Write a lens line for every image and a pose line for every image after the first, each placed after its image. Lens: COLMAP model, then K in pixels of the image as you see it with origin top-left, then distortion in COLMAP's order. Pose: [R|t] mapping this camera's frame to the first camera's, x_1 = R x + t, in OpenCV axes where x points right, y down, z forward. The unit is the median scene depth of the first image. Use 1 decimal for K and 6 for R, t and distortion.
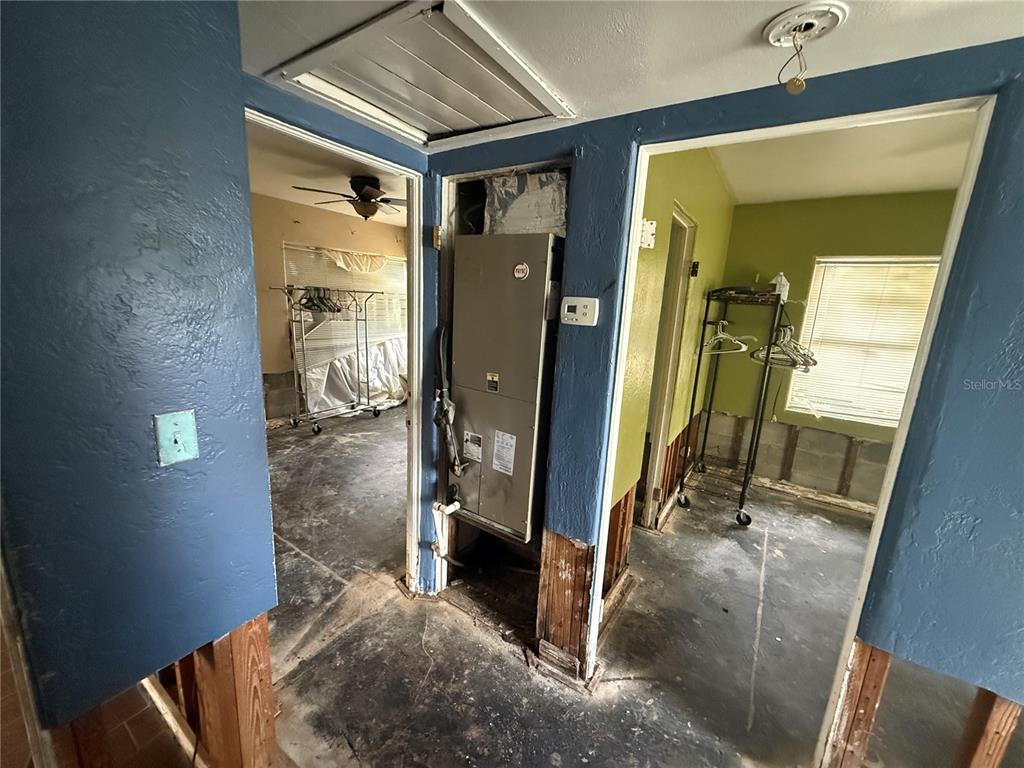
lens RADIAL K [[408.0, 0, 510.0], [0, 408.0, 381.2], [0, 0, 1]] dist [-0.001846, -0.000143]
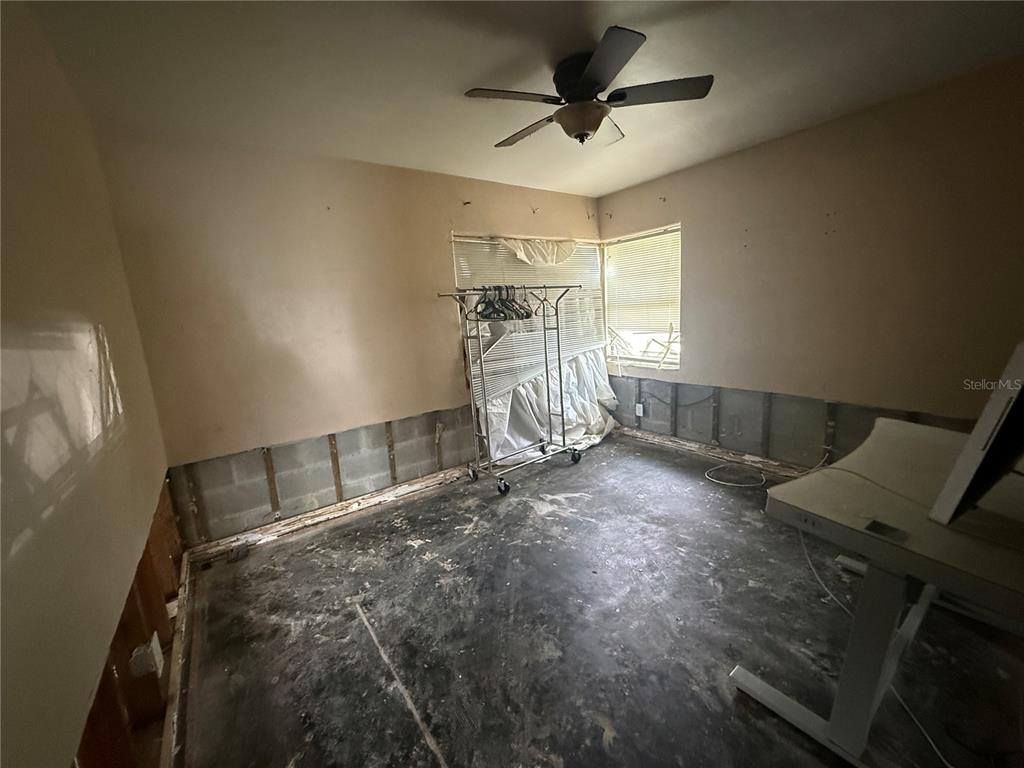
lens RADIAL K [[408.0, 0, 514.6], [0, 408.0, 383.1], [0, 0, 1]] dist [-0.001846, -0.000143]
pose [[0.934644, -0.047175, -0.352441, -0.186969], [0.040684, 0.998839, -0.025808, -0.040819], [0.353249, 0.009783, 0.935478, 0.324619]]
